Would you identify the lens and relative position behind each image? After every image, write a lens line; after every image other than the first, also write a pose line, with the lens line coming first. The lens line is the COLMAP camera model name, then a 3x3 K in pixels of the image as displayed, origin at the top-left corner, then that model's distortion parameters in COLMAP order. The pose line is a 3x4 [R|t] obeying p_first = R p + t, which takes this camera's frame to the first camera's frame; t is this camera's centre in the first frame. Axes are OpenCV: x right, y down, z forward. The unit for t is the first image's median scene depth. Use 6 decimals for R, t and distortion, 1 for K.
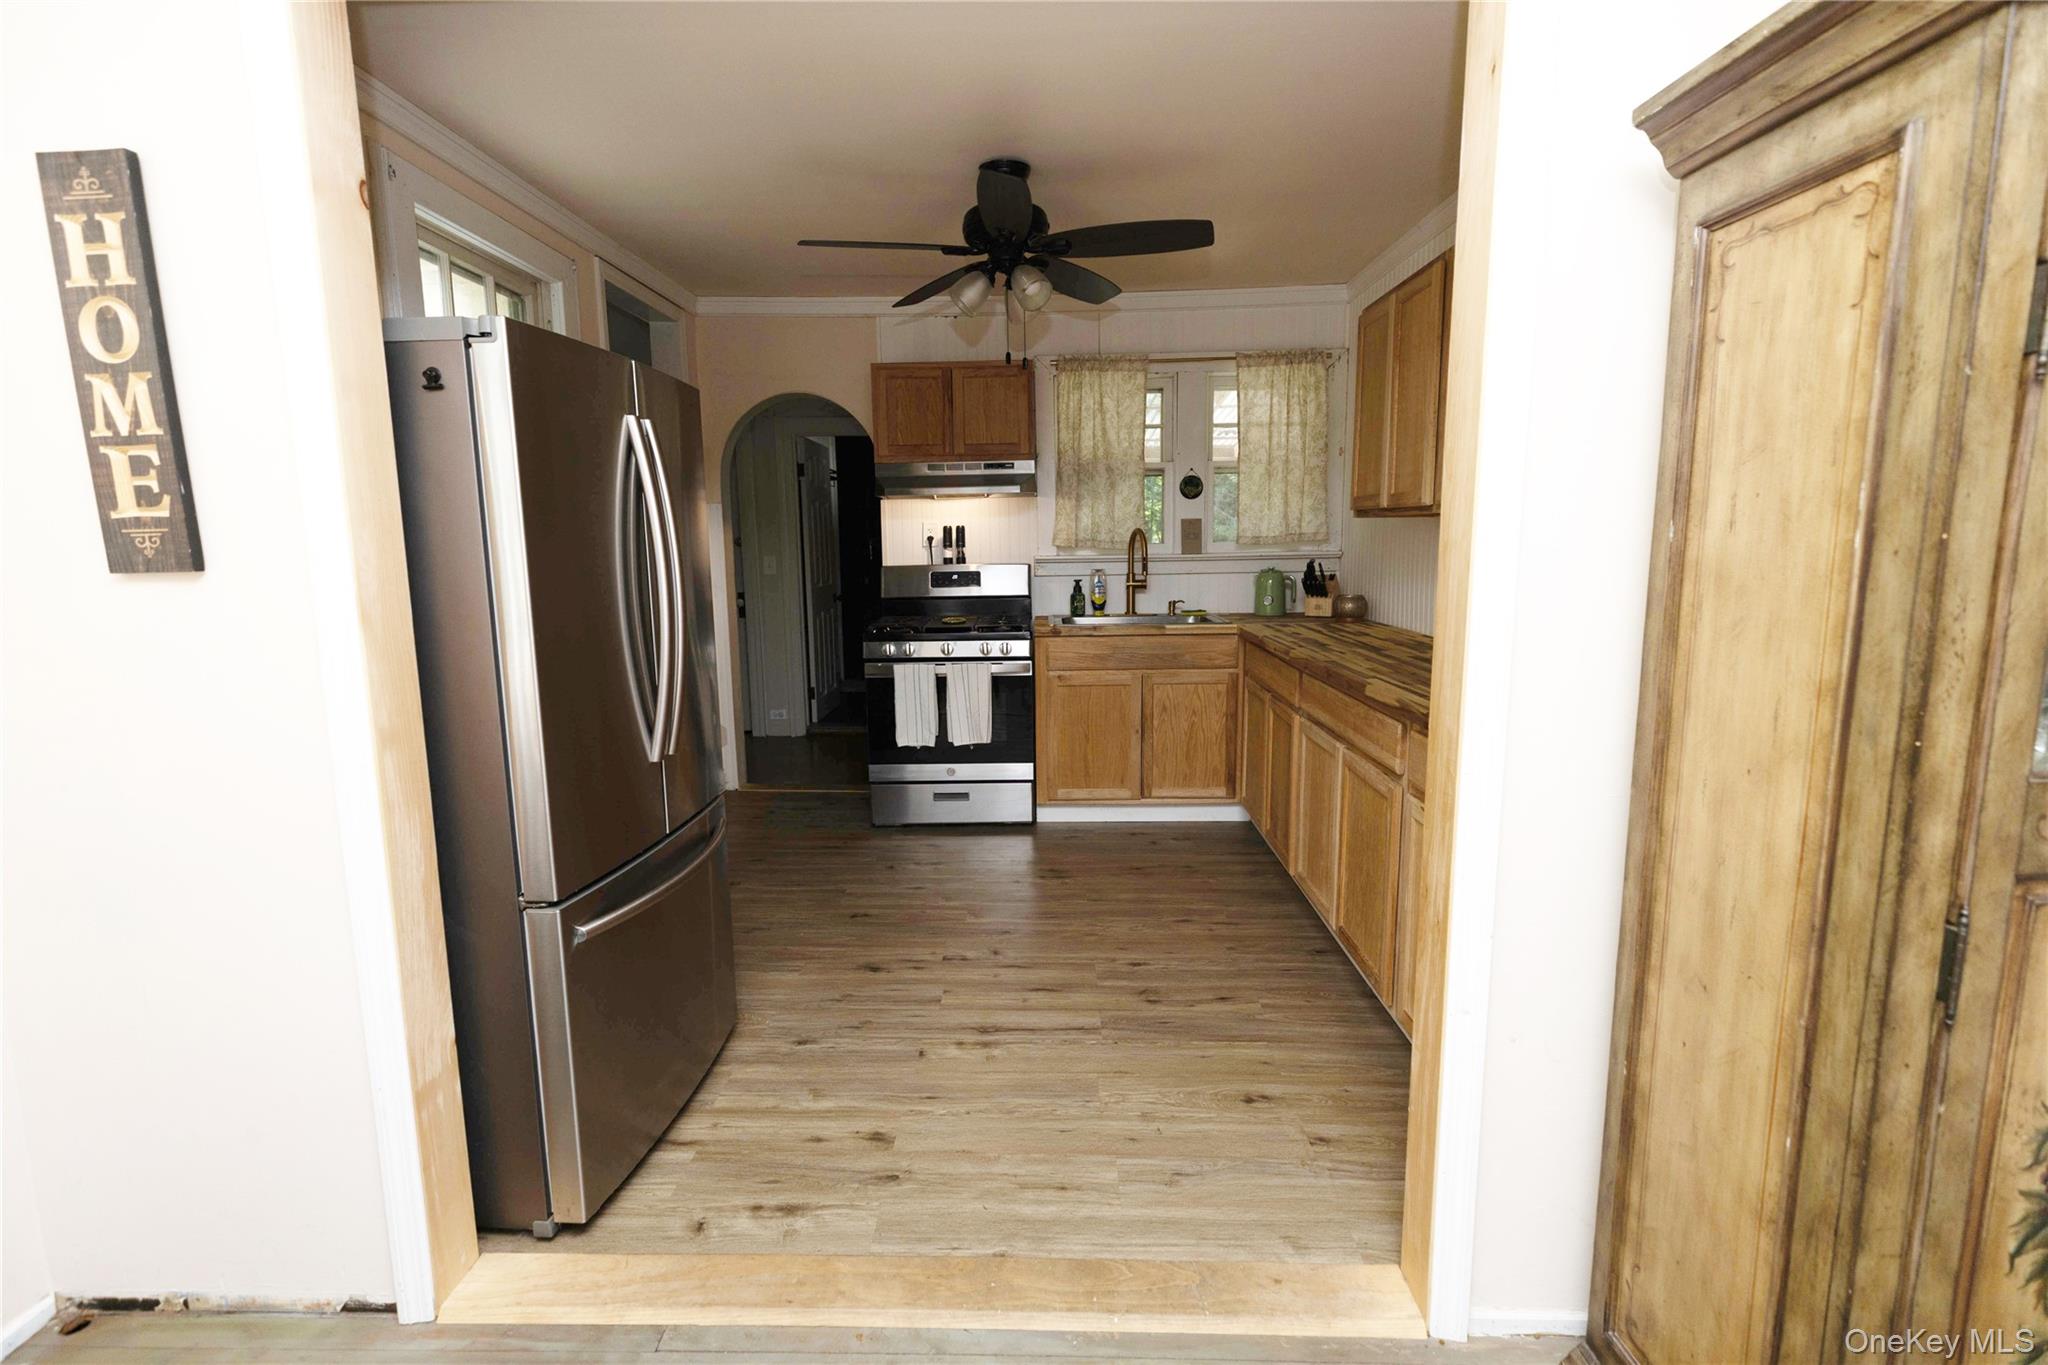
lens RADIAL K [[919.1, 0, 1017.8], [0, 919.1, 672.9], [0, 0, 1]] dist [-0.000190, 0.000451]
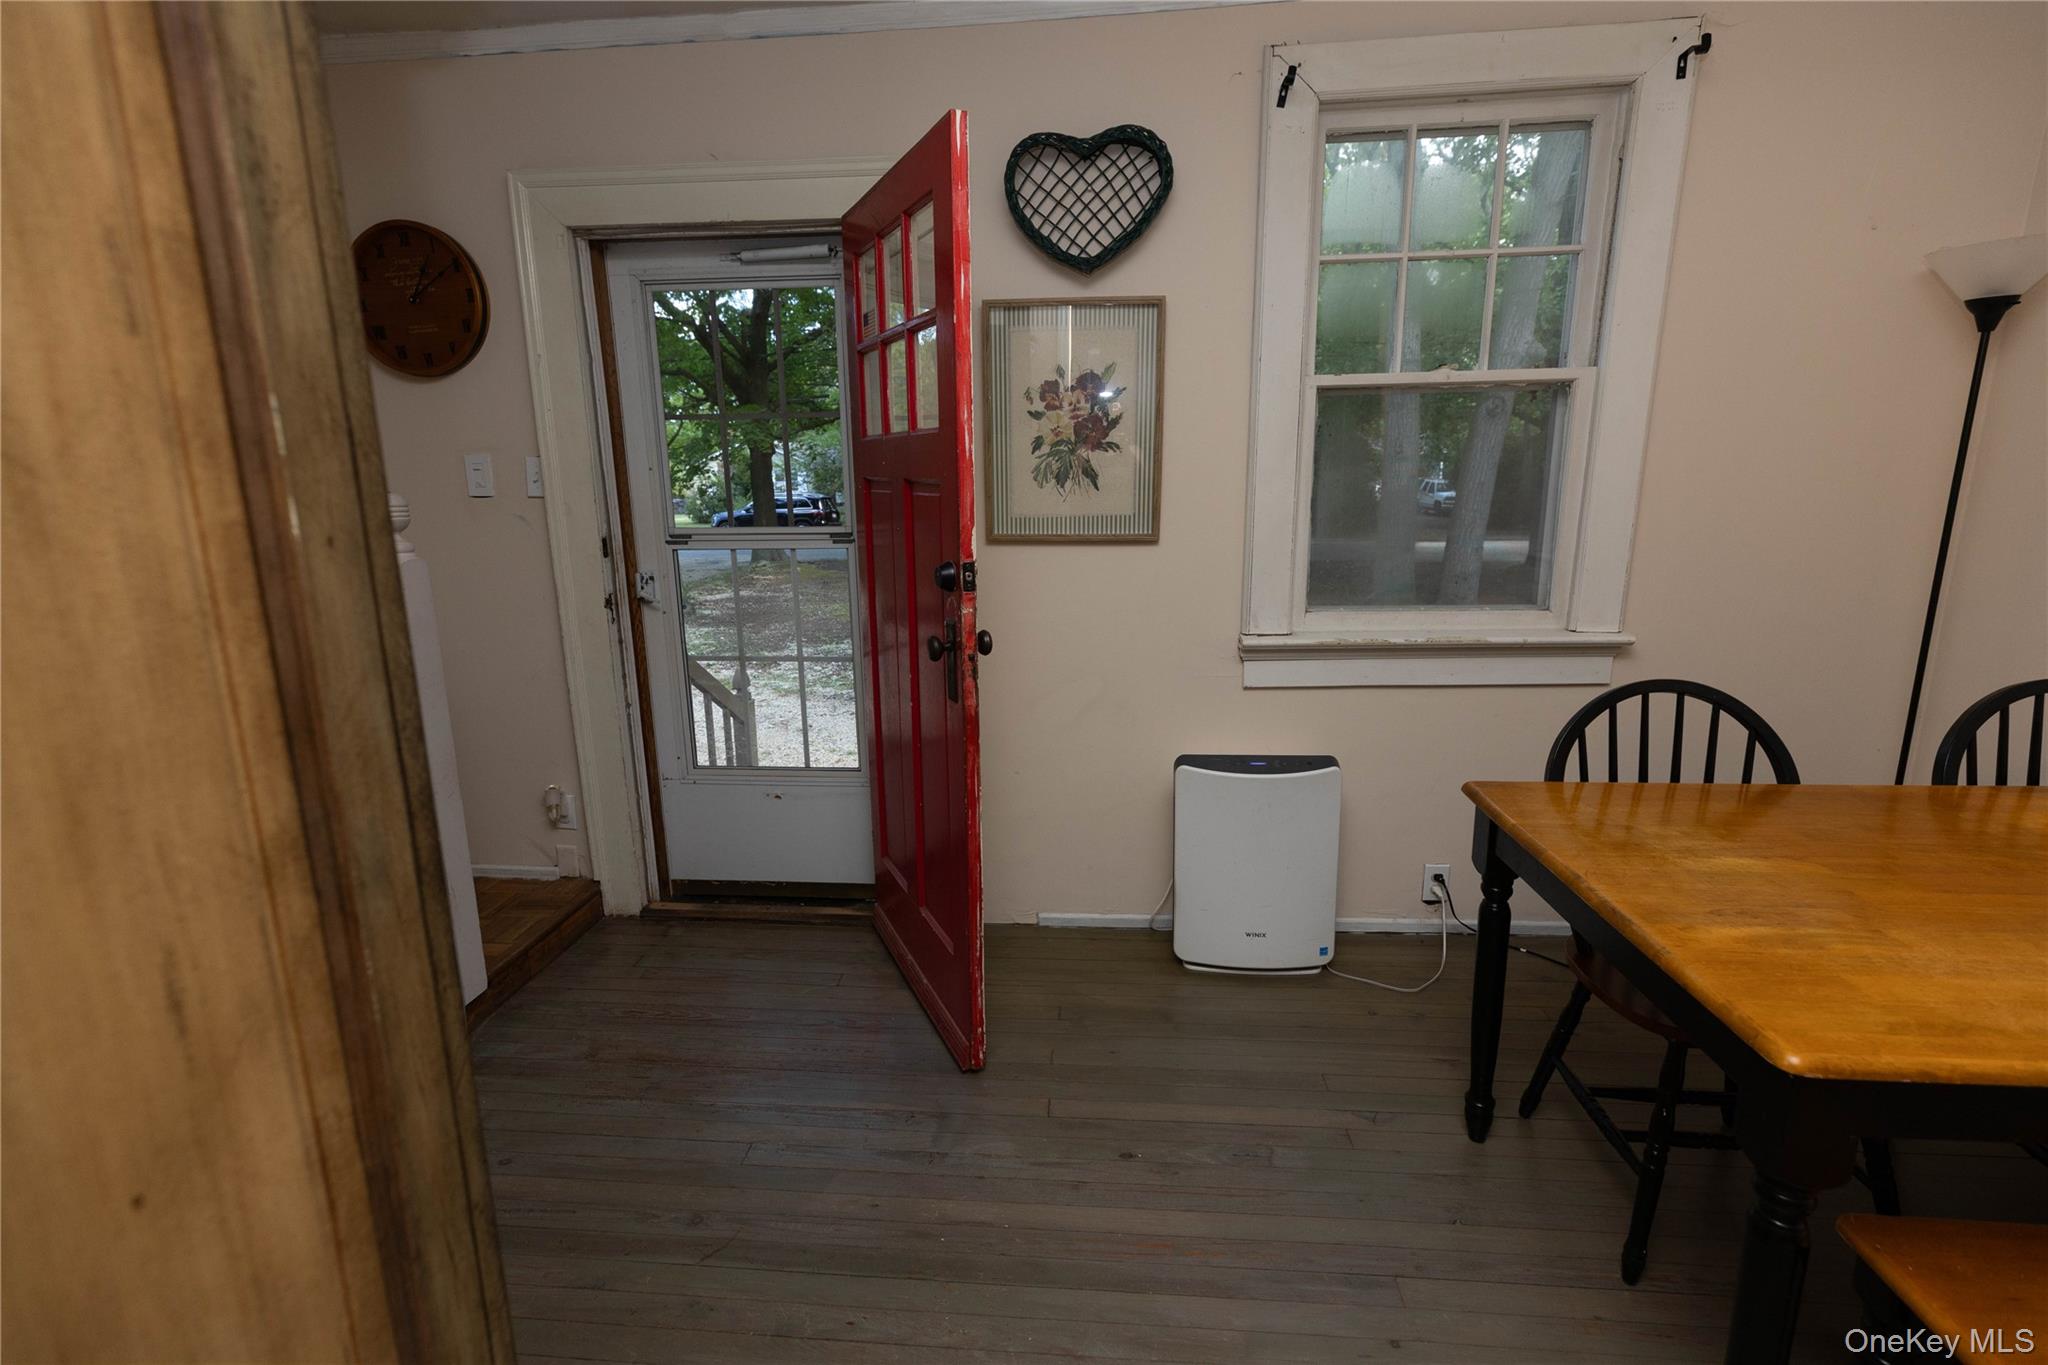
lens RADIAL K [[919.1, 0, 1025.1], [0, 919.1, 678.7], [0, 0, 1]] dist [-0.000190, 0.000451]
pose [[-0.998019, 0.014766, 0.061159, 0.166851], [0.035395, 0.935424, 0.351752, -0.072444], [-0.052016, 0.353220, -0.934093, 0.474710]]
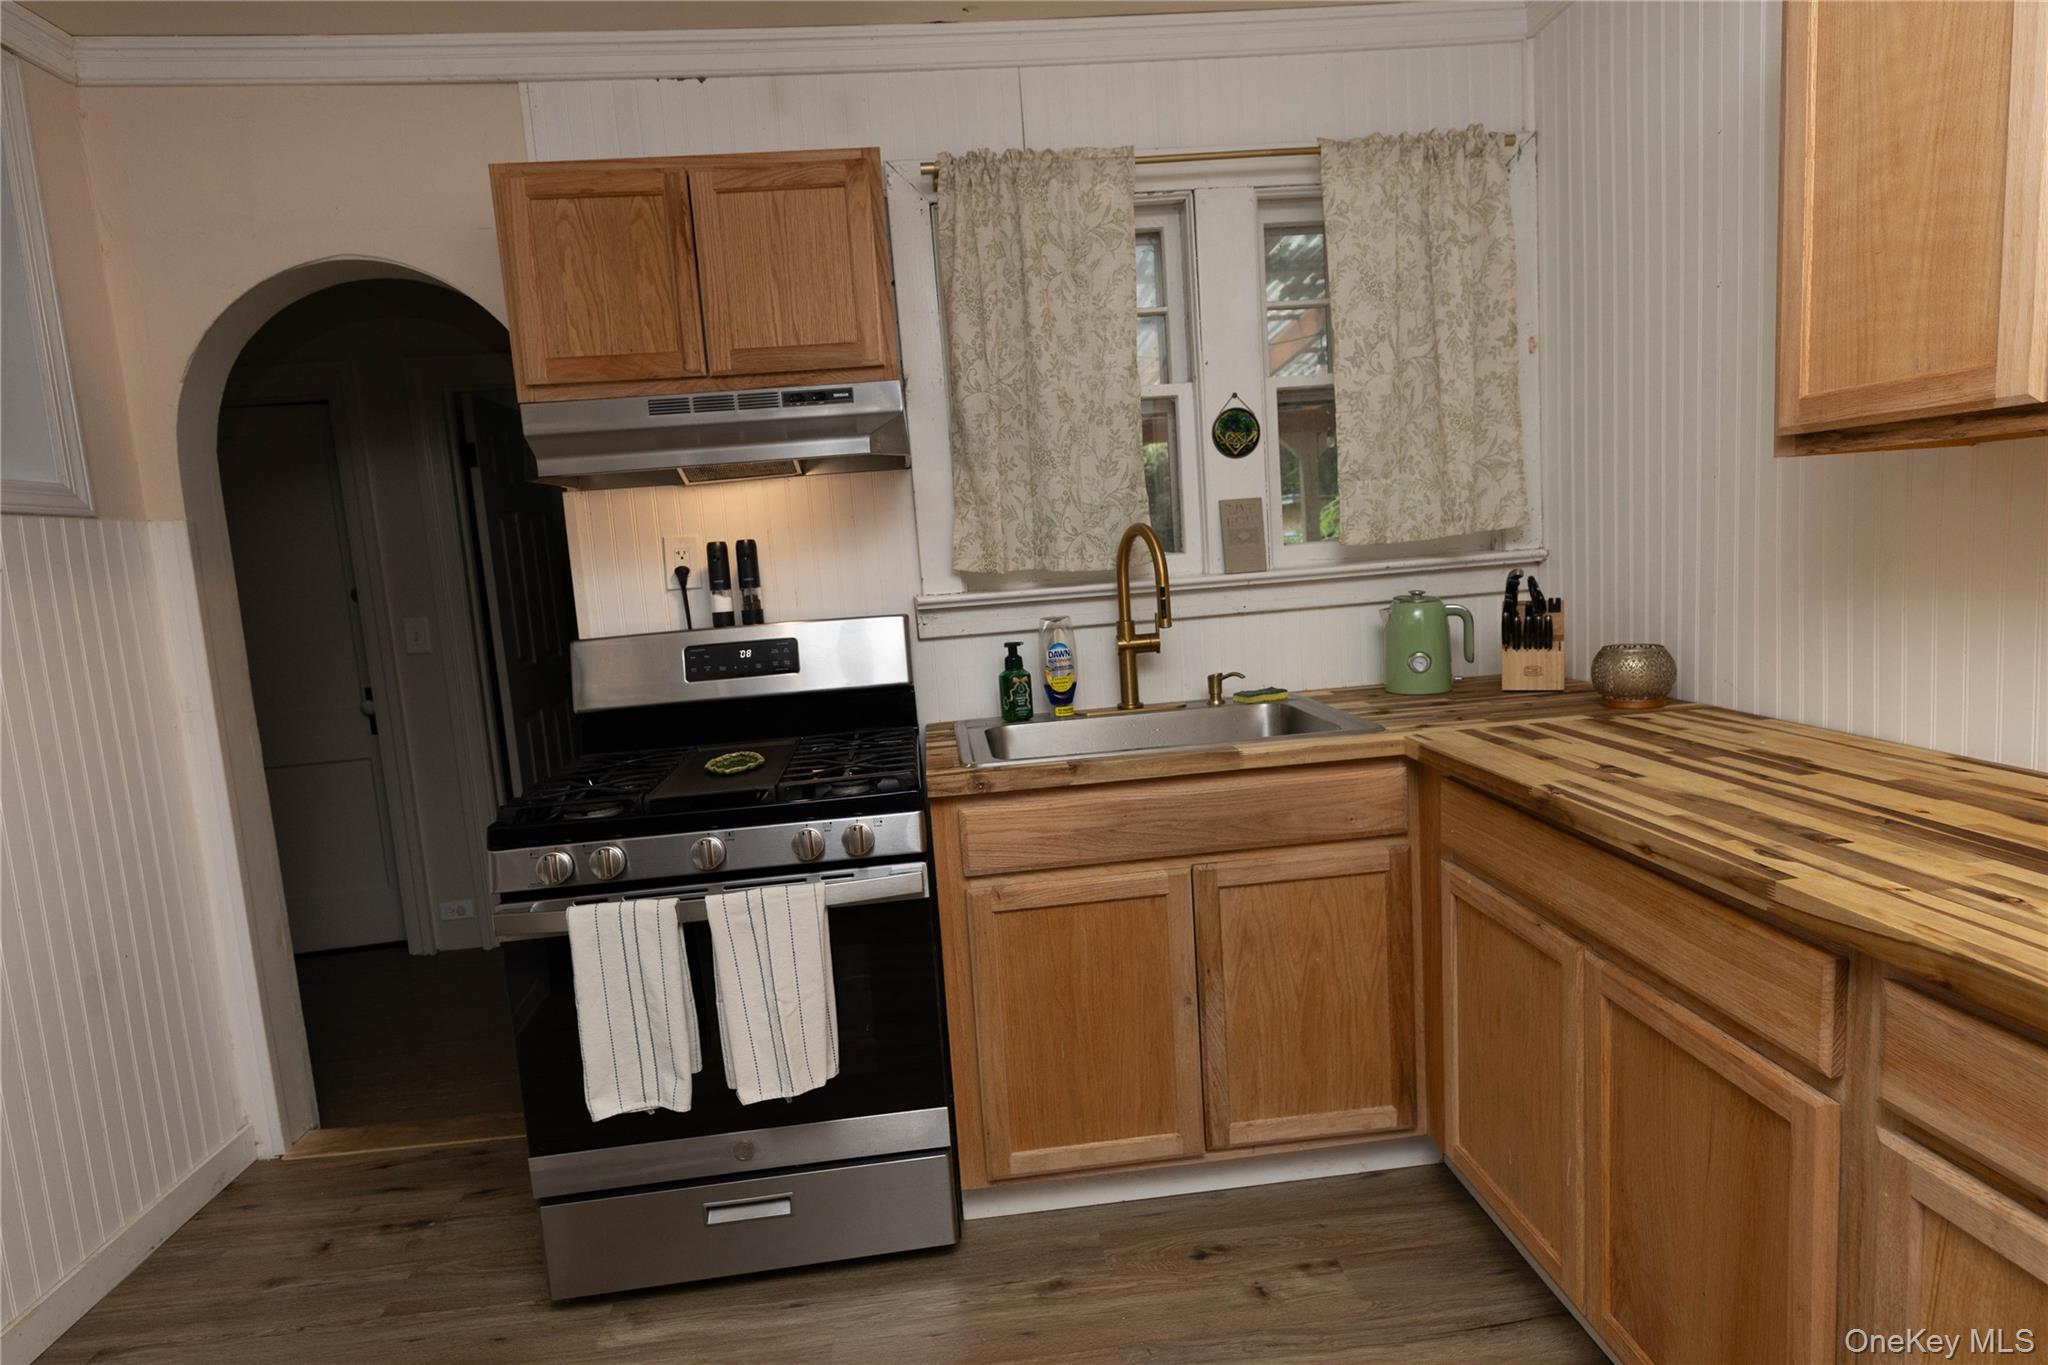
lens RADIAL K [[1082.6, 0, 1021.5], [0, 1082.6, 676.5], [0, 0, 1]] dist [-0.000204, -0.000393]
pose [[0.991287, -0.068630, 0.112424, 0.011581], [0.072086, 0.997034, -0.026972, -0.109476], [-0.110239, 0.034841, 0.993294, 0.725555]]
